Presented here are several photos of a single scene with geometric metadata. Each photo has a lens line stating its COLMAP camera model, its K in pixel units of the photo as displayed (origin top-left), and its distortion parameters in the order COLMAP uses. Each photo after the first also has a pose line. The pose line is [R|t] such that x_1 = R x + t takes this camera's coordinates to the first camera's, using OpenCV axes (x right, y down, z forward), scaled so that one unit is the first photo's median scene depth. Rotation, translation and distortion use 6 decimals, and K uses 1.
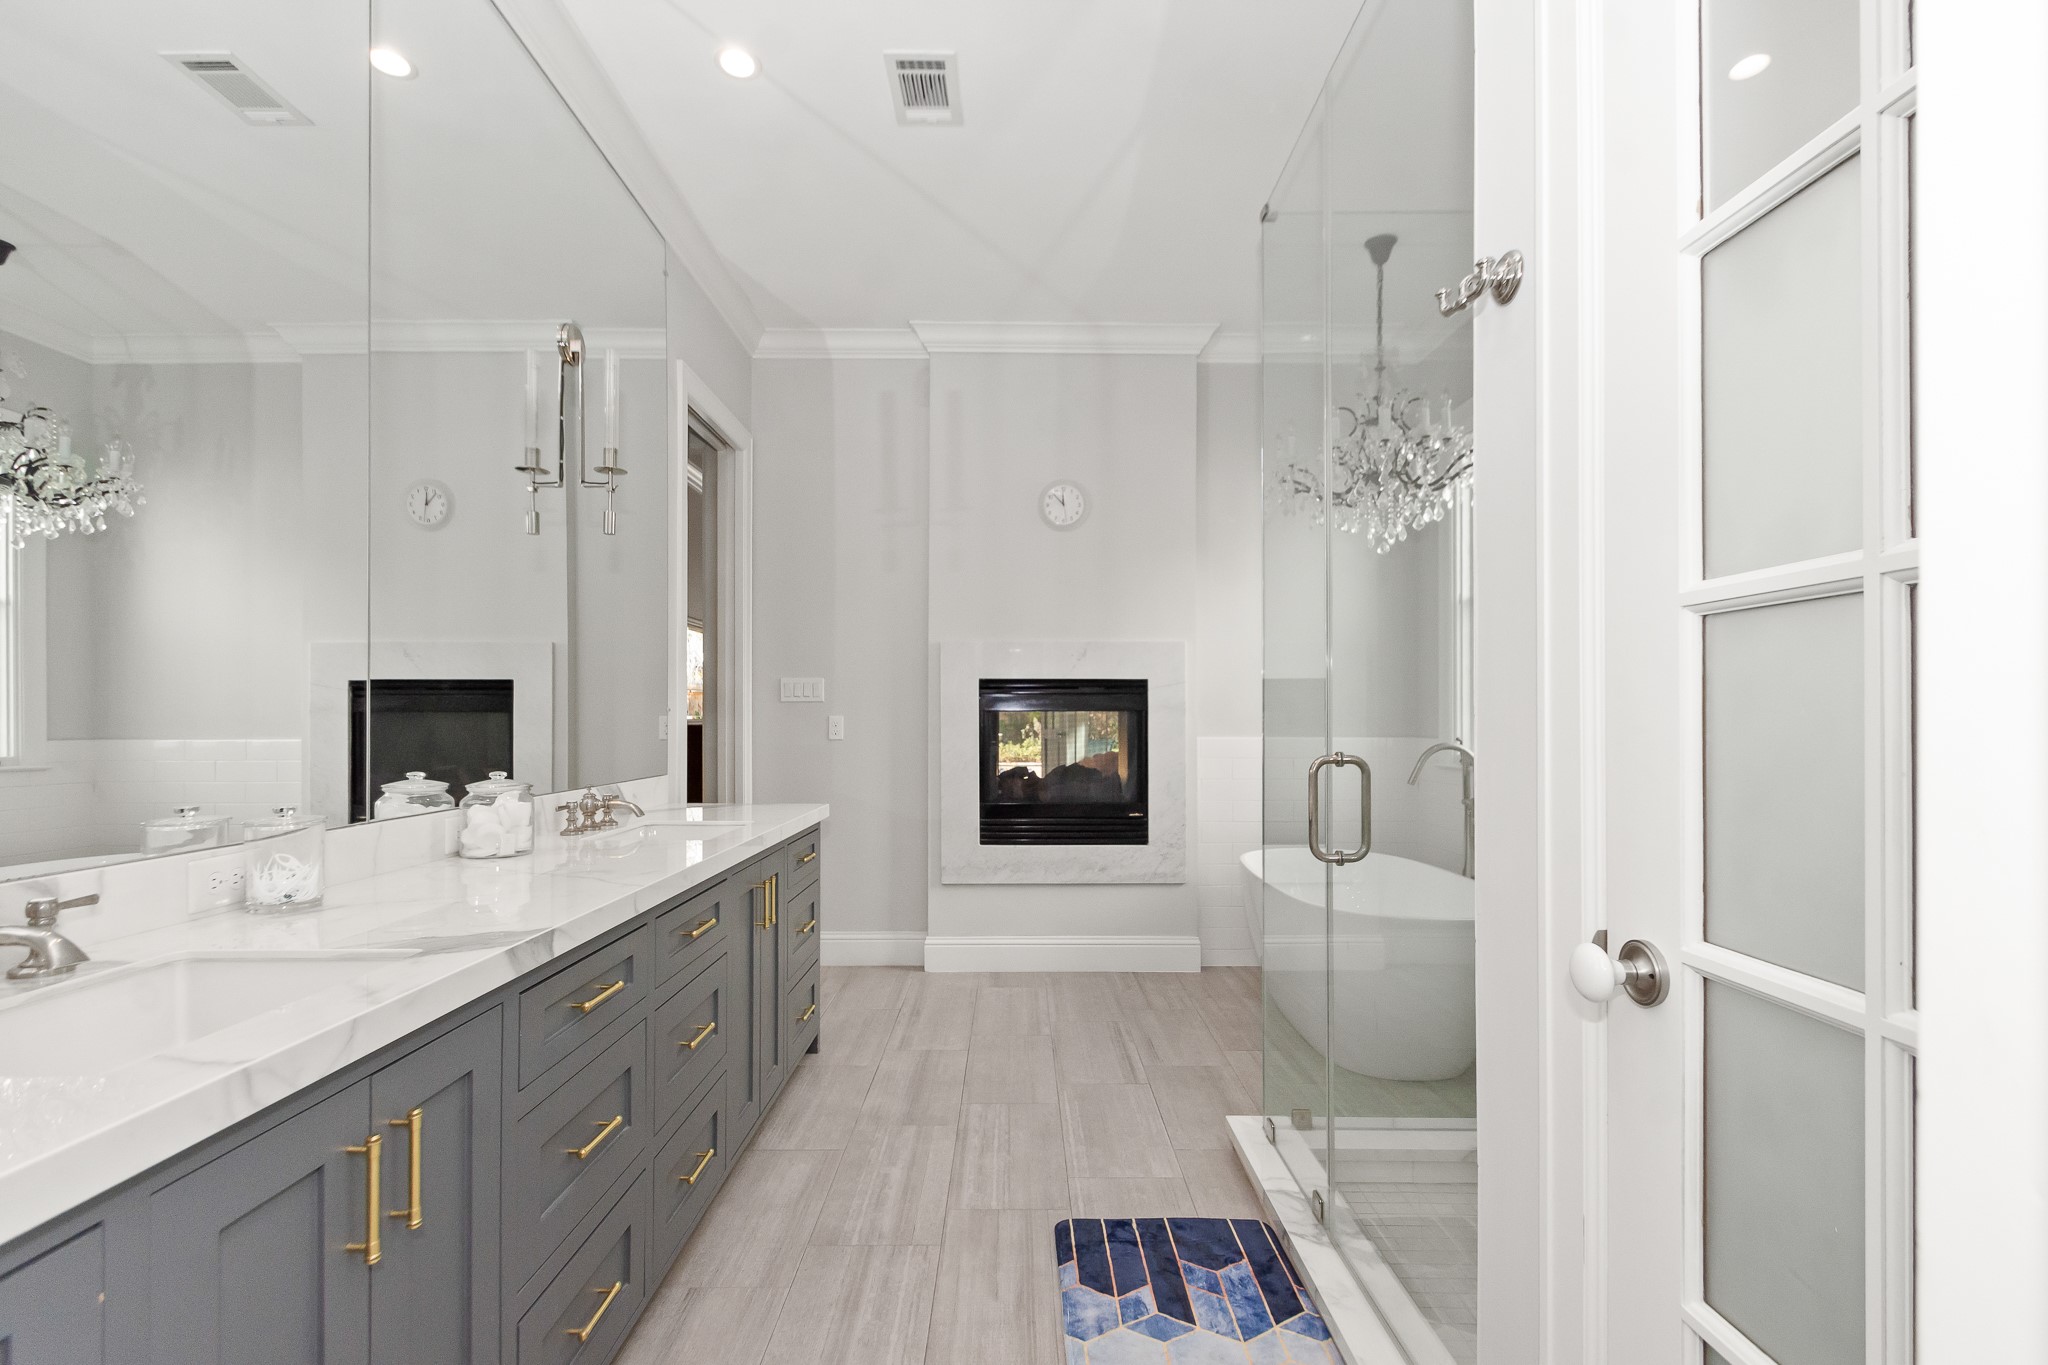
lens RADIAL K [[919.9, 0, 1019.6], [0, 919.9, 689.0], [0, 0, 1]] dist [0.001915, -0.000624]
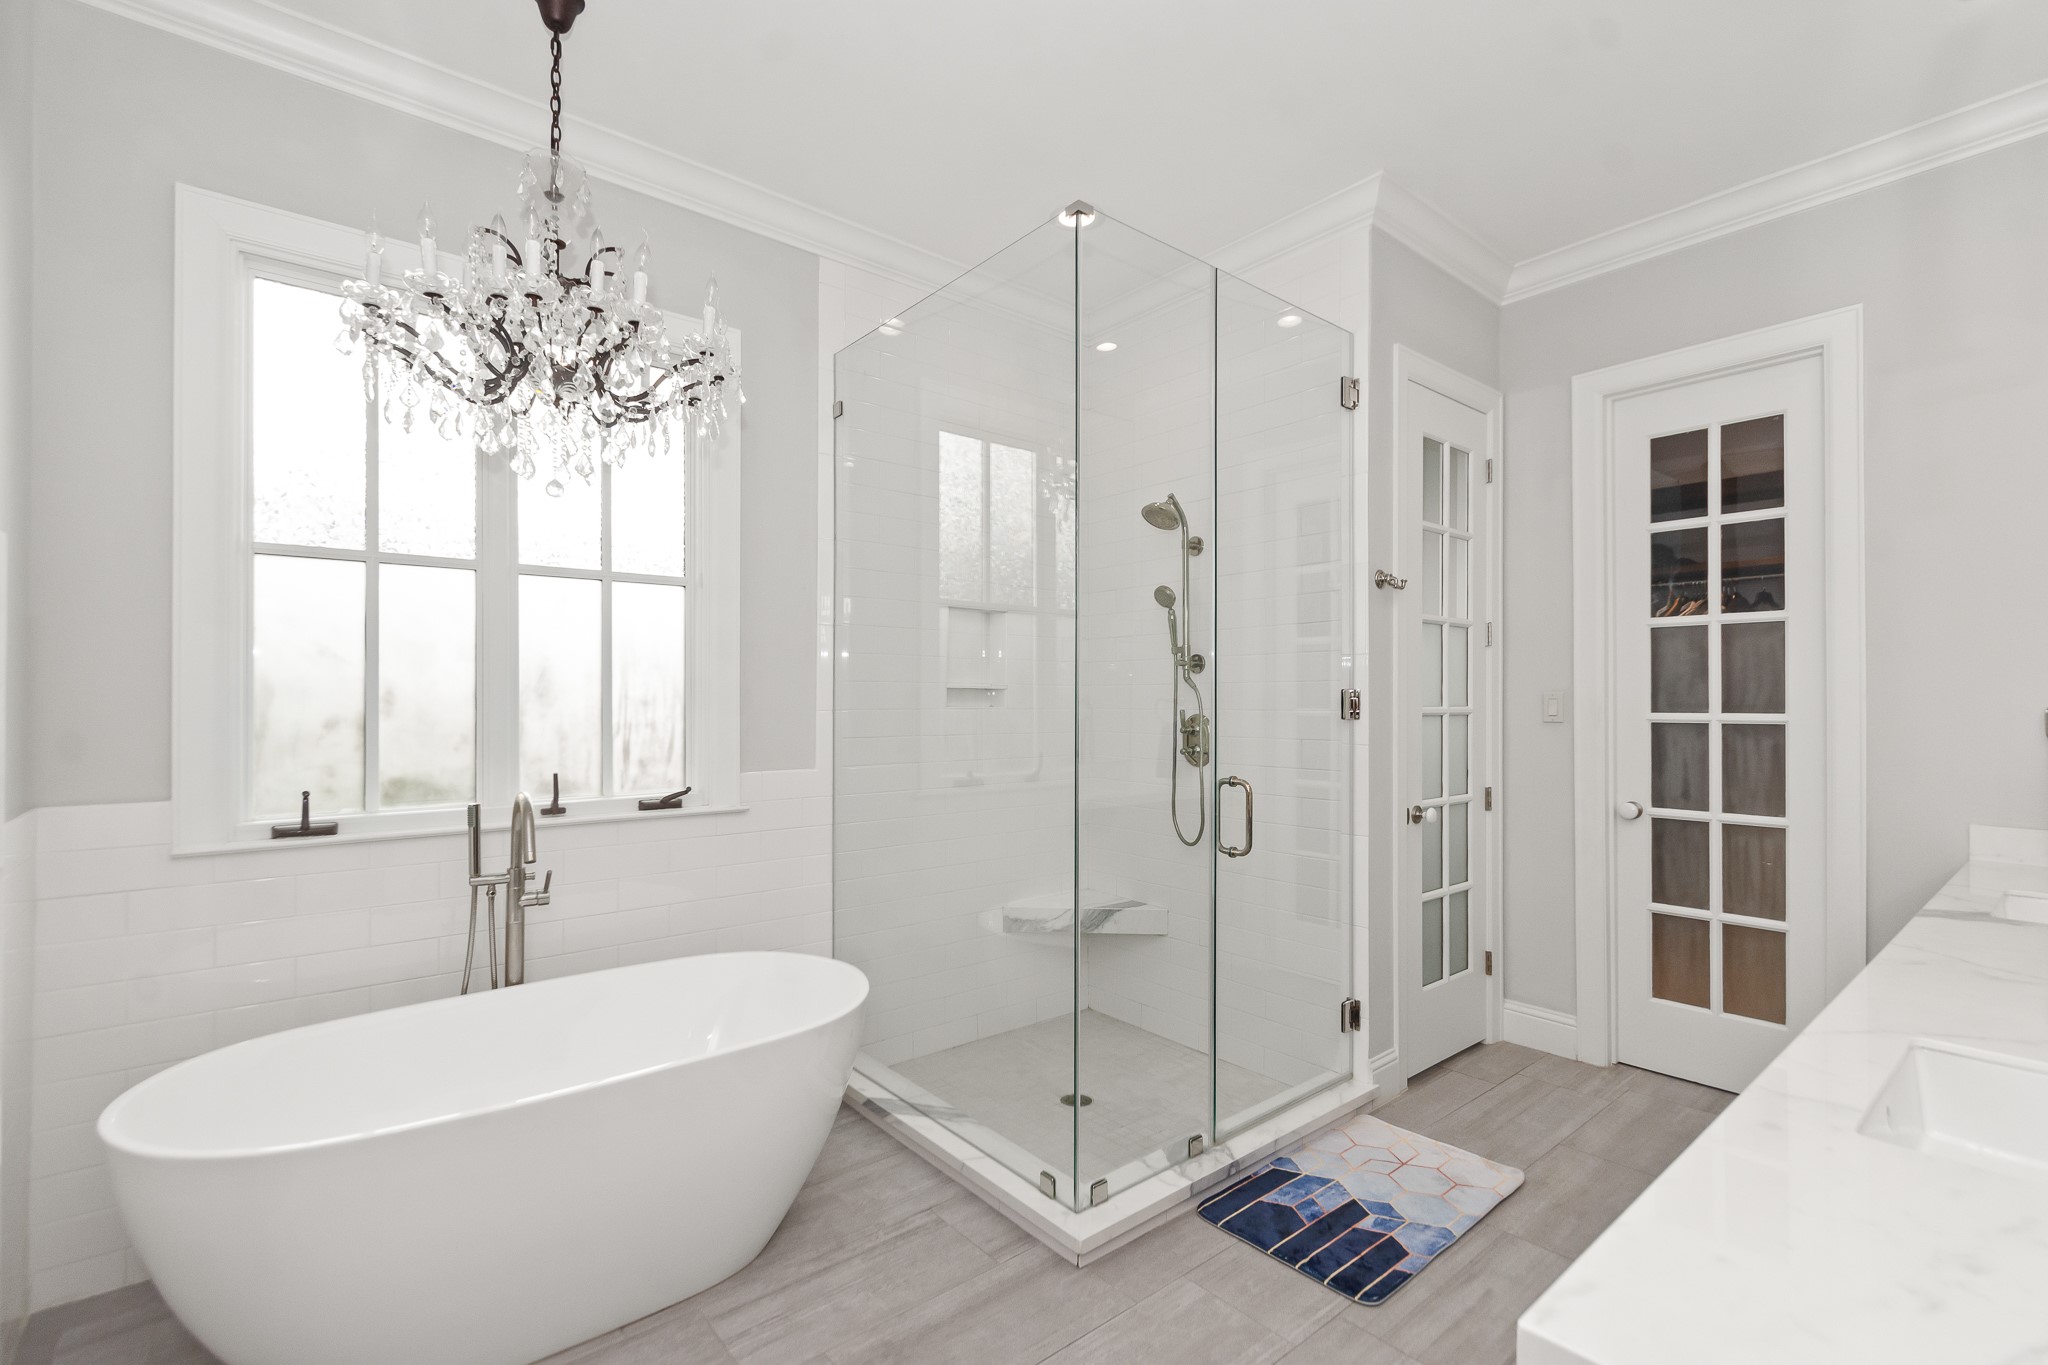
lens RADIAL K [[896.9, 0, 1027.6], [0, 896.9, 680.5], [0, 0, 1]] dist [0.012868, -0.000429]
pose [[-0.630602, 0.009996, 0.776042, -0.523609], [-0.026781, 0.999041, -0.034631, -0.021607], [-0.775644, -0.042622, -0.629730, 2.131454]]
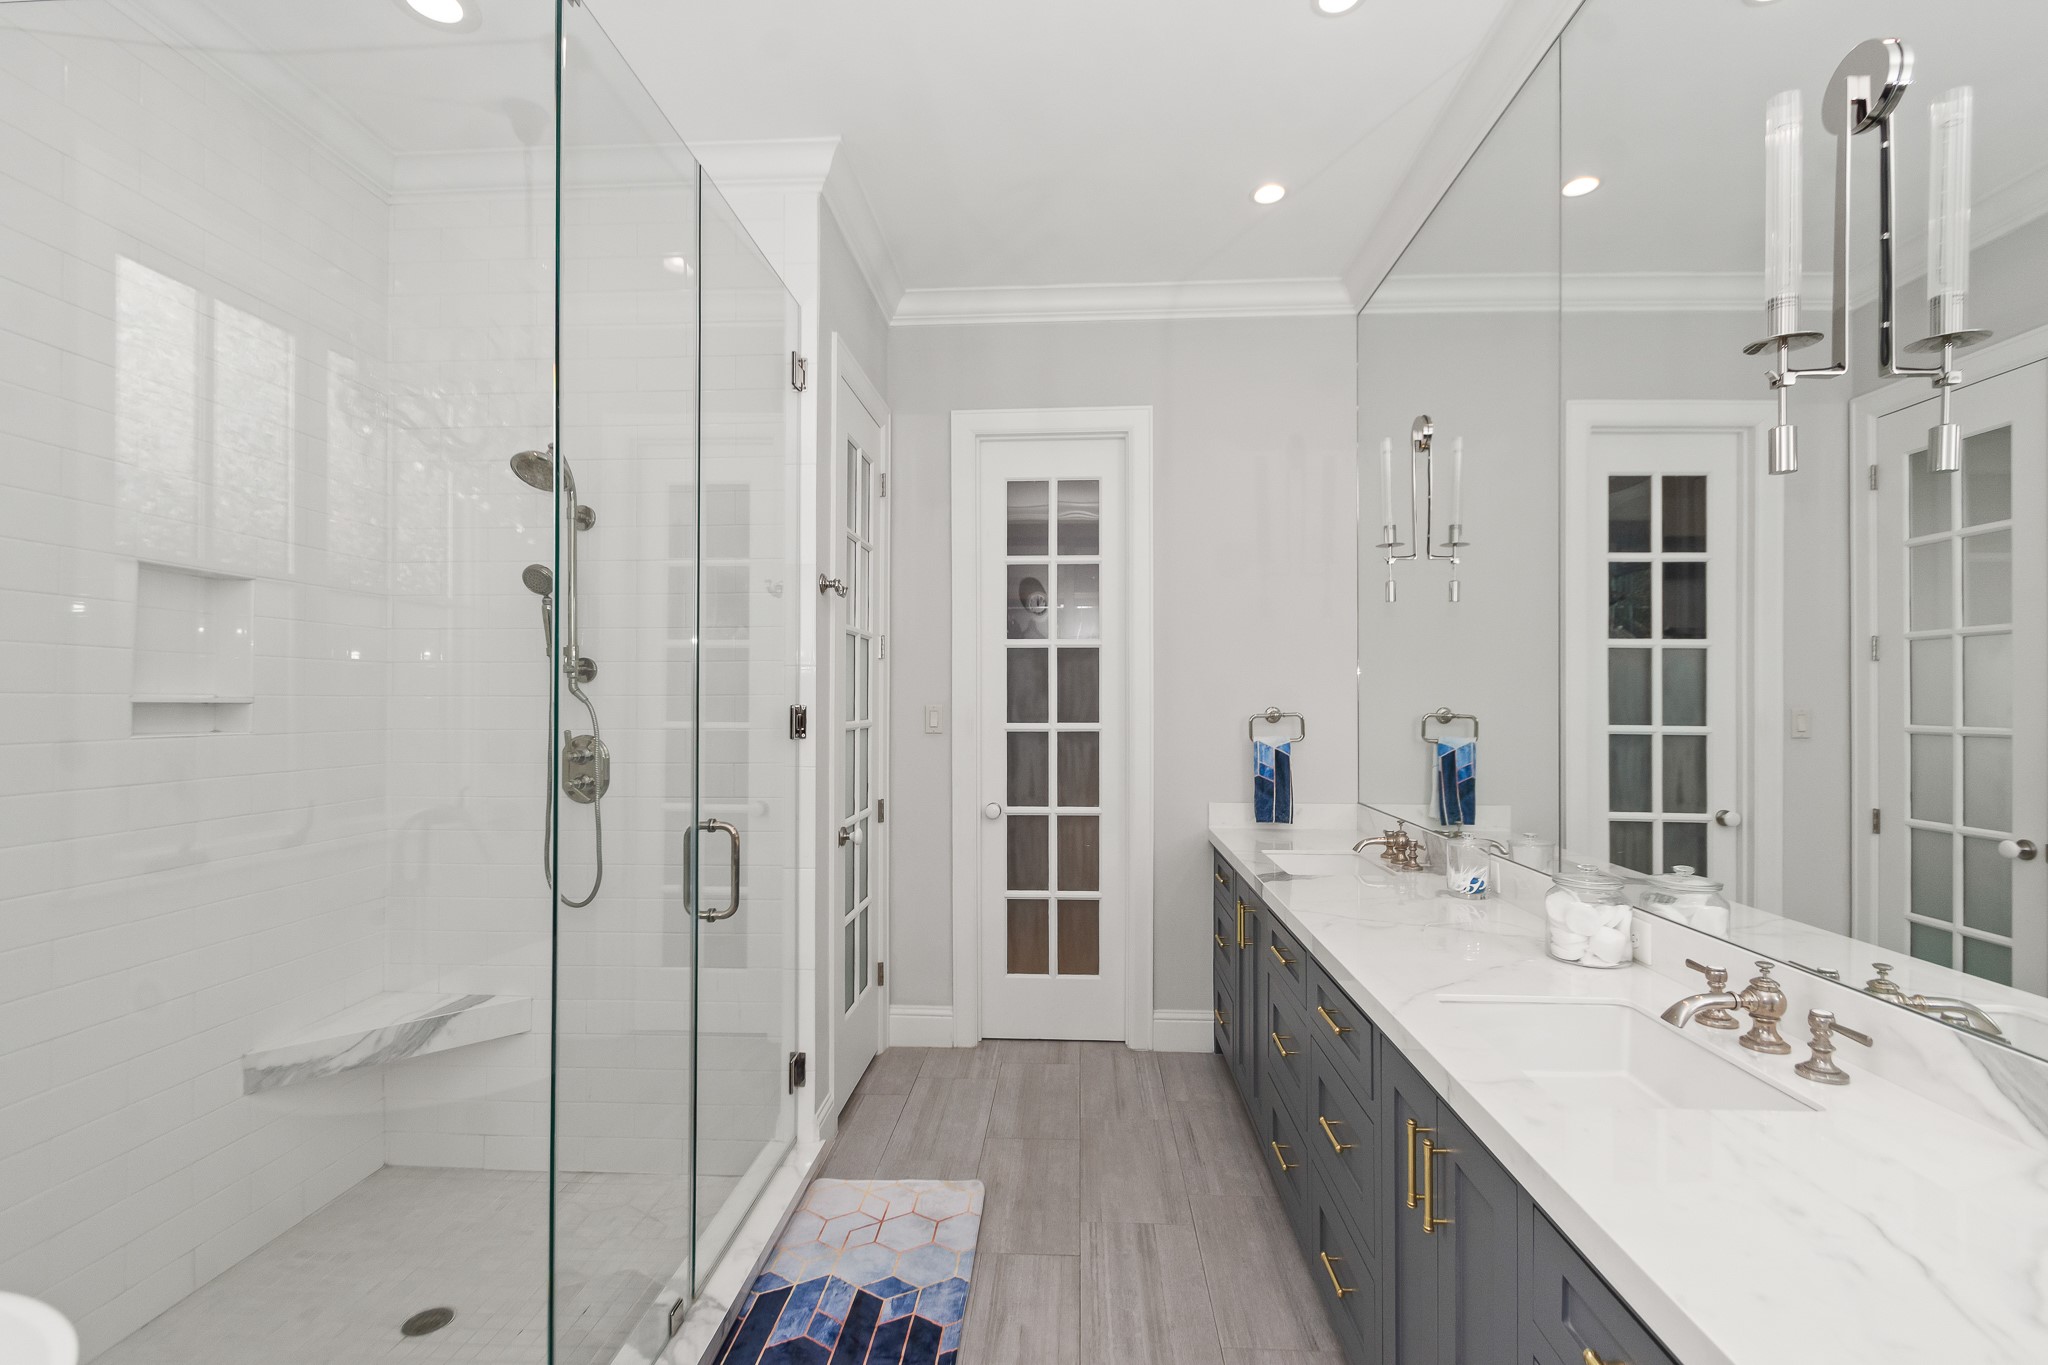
lens RADIAL K [[904.2, 0, 1010.9], [0, 904.2, 691.5], [0, 0, 1]] dist [0.004144, -0.000211]
pose [[-0.996428, -0.002216, 0.084419, -0.099543], [-0.005633, 0.999173, -0.040258, -0.042202], [-0.084260, -0.040590, -0.995617, 2.071620]]
